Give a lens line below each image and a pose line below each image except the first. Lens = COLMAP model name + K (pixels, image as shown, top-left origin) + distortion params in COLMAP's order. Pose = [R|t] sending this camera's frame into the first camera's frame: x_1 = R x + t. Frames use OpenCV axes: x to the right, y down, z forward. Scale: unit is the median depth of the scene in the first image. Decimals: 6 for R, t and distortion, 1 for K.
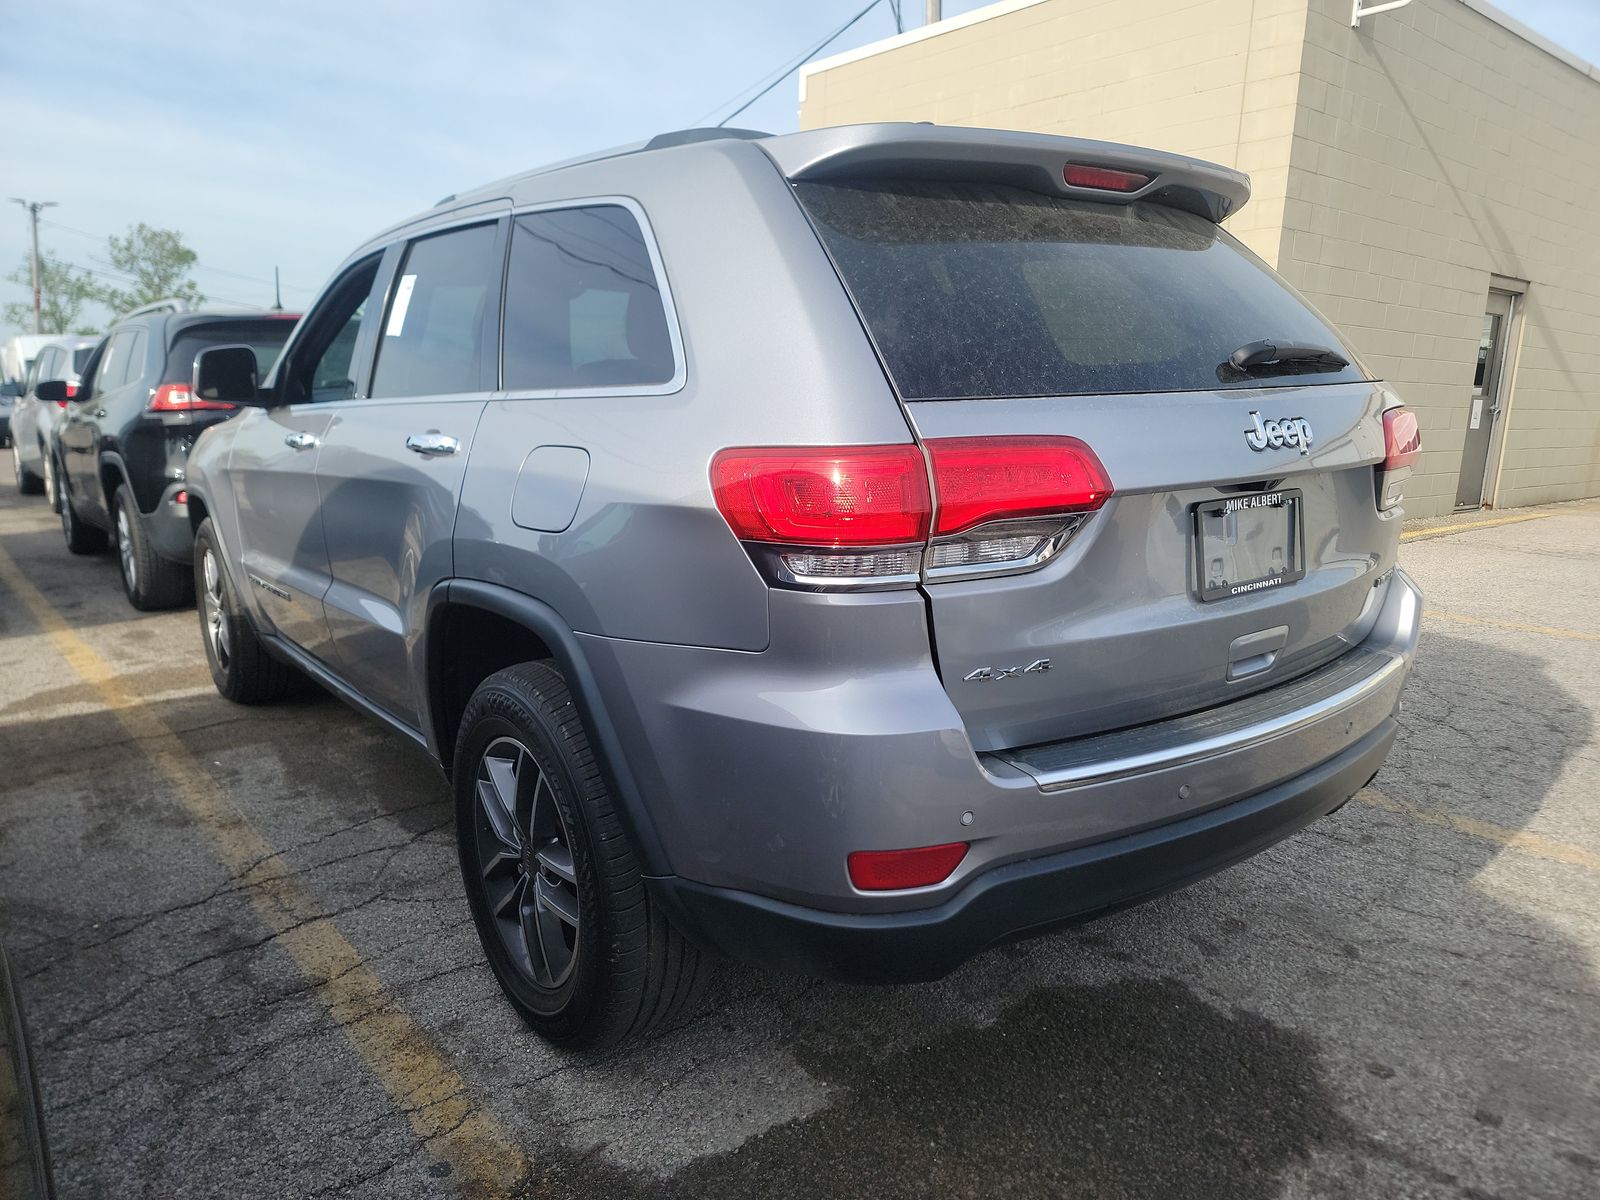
lens RADIAL K [[1180.3, 0, 797.4], [0, 1180.3, 591.8], [0, 0, 1]] dist [0.065171, -0.041019]
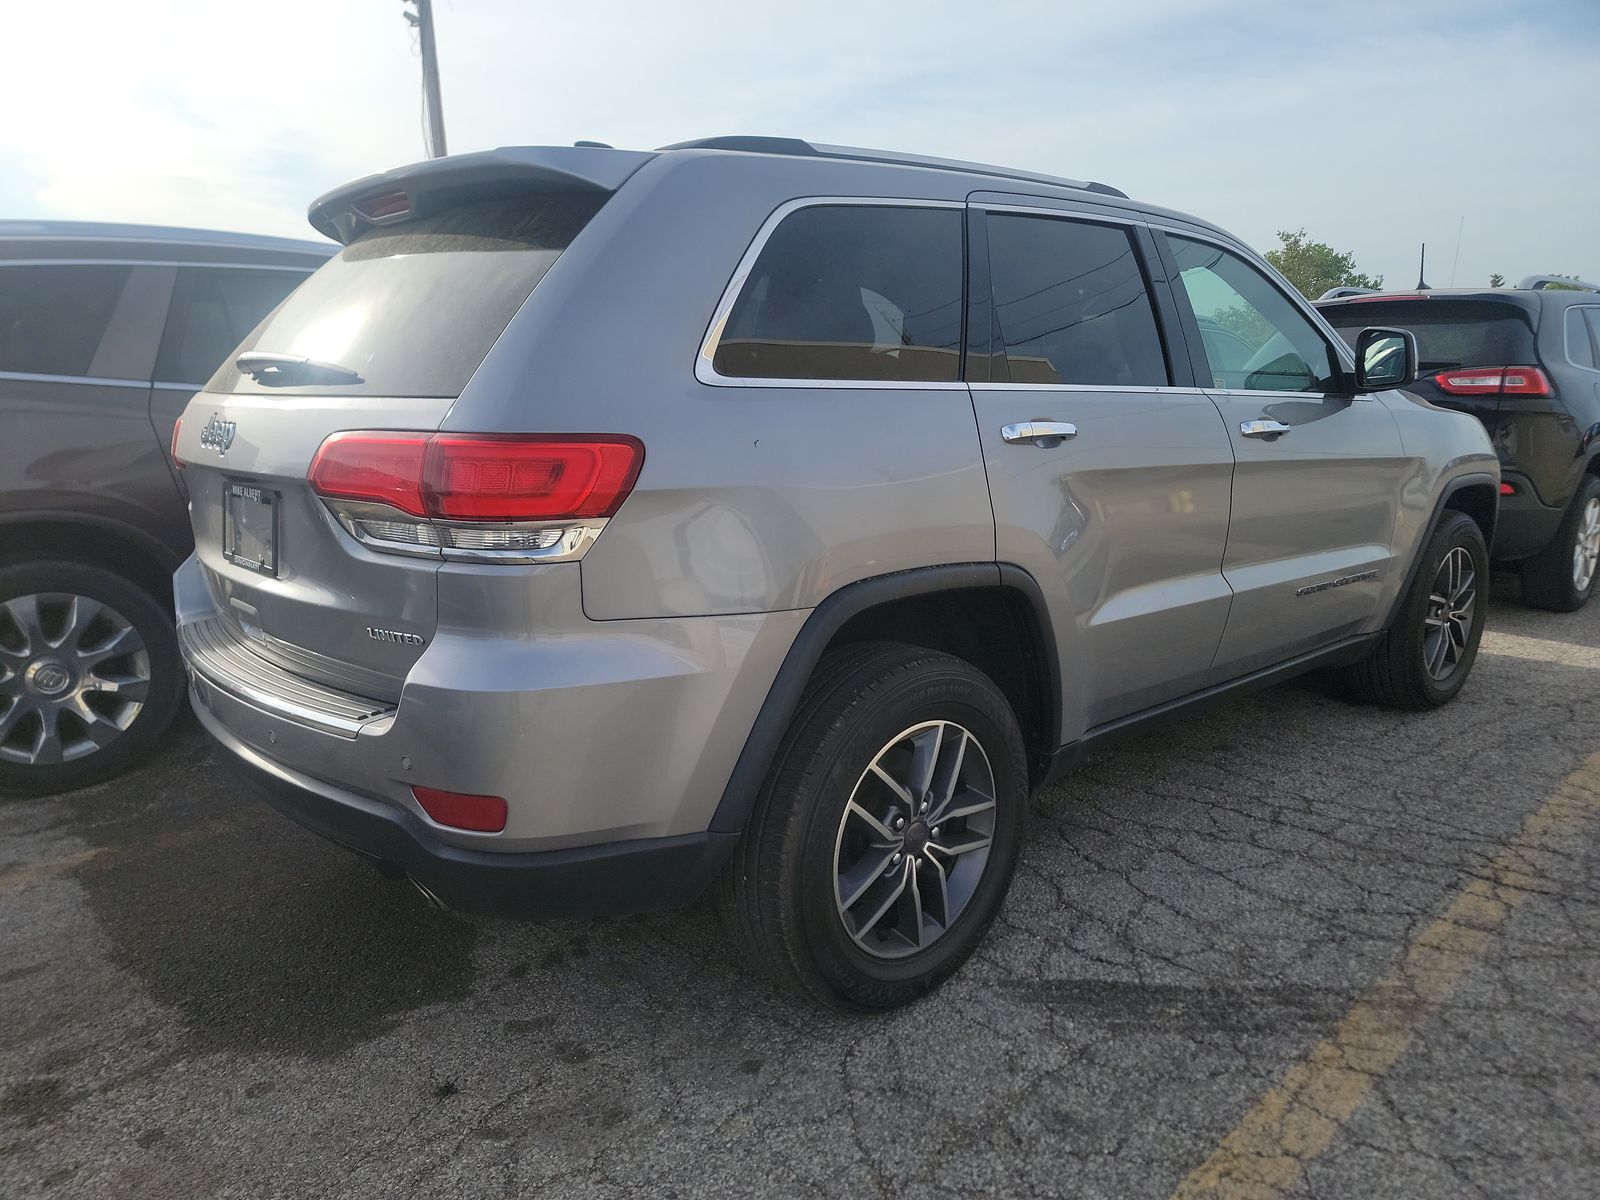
lens RADIAL K [[1180.3, 0, 797.4], [0, 1180.3, 591.8], [0, 0, 1]] dist [0.065171, -0.041019]
pose [[0.058232, 0.221957, -0.973316, 1.407811], [-0.191148, 0.959410, 0.207350, -0.293829], [0.979832, 0.173973, 0.098295, 1.284166]]
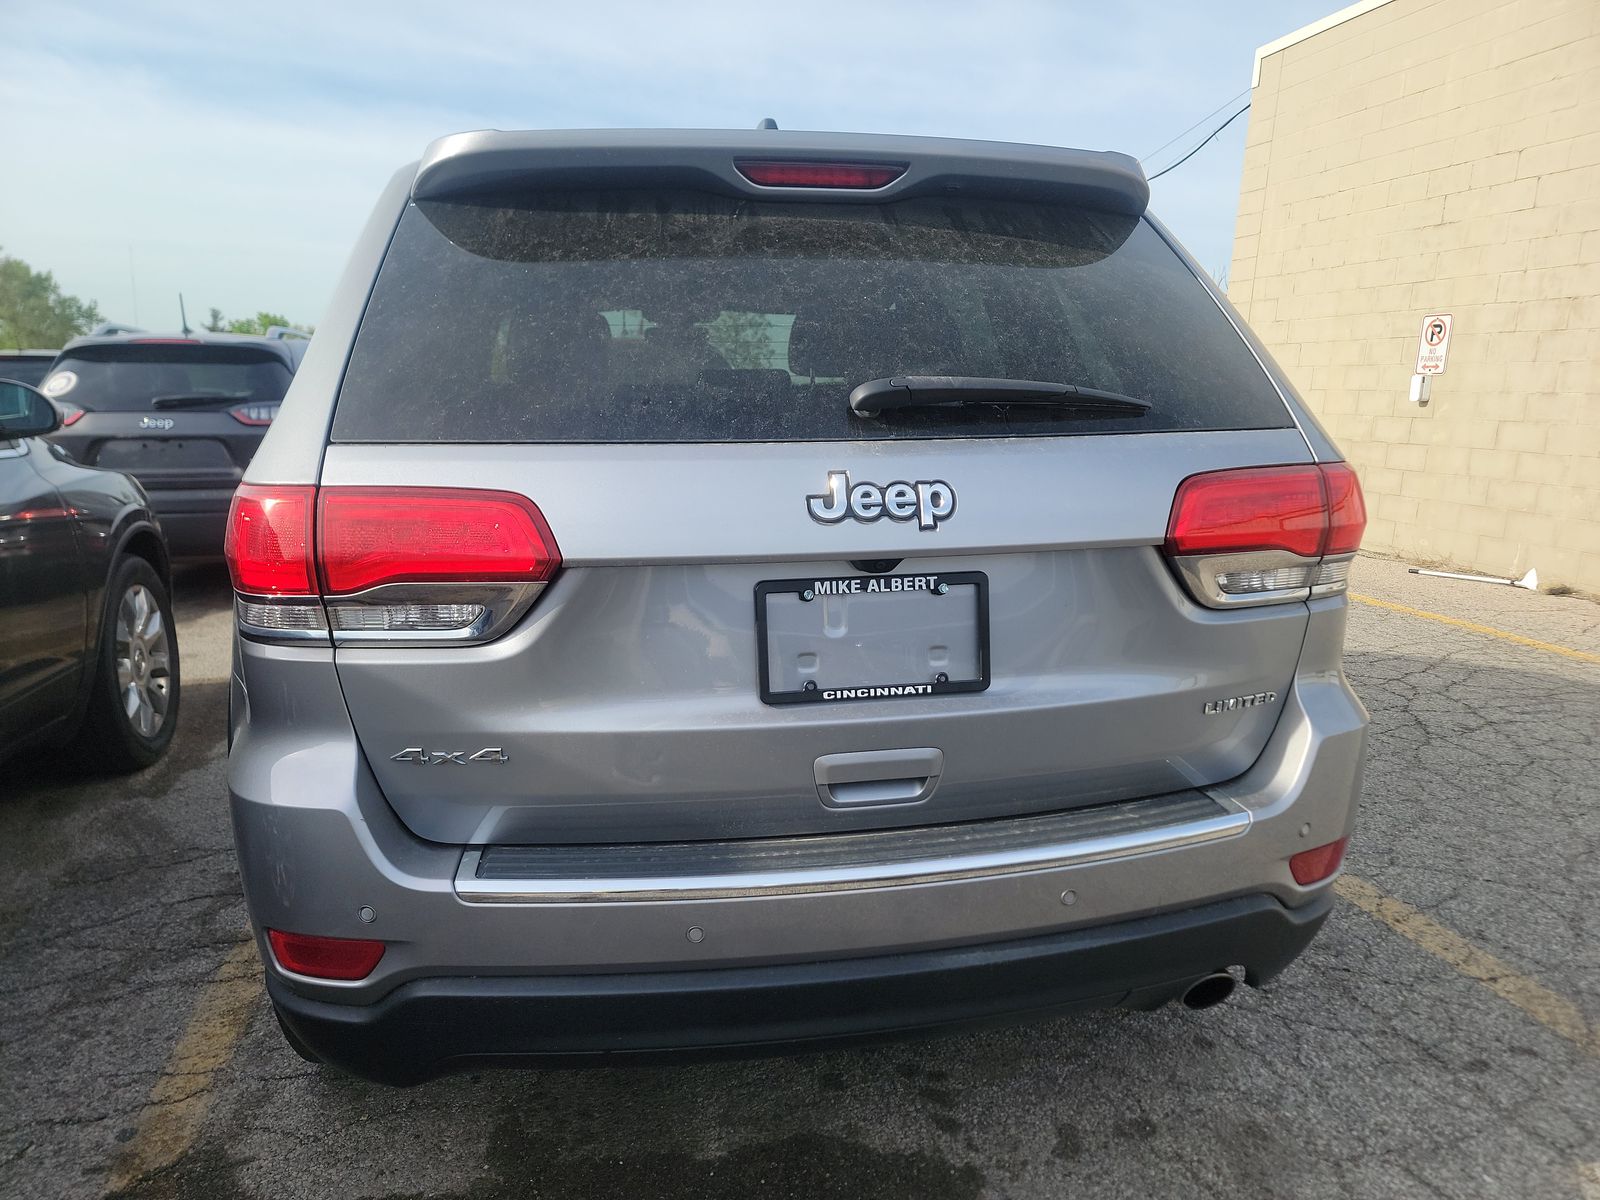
lens RADIAL K [[1160.6, 0, 800.0], [0, 1160.6, 600.0], [0, 0, 1]] dist [0.110621, -0.108741]
pose [[0.889286, 0.092312, -0.447938, 0.610294], [-0.092838, 0.995463, 0.020839, -0.069327], [0.447830, 0.023054, 0.893821, 0.268566]]
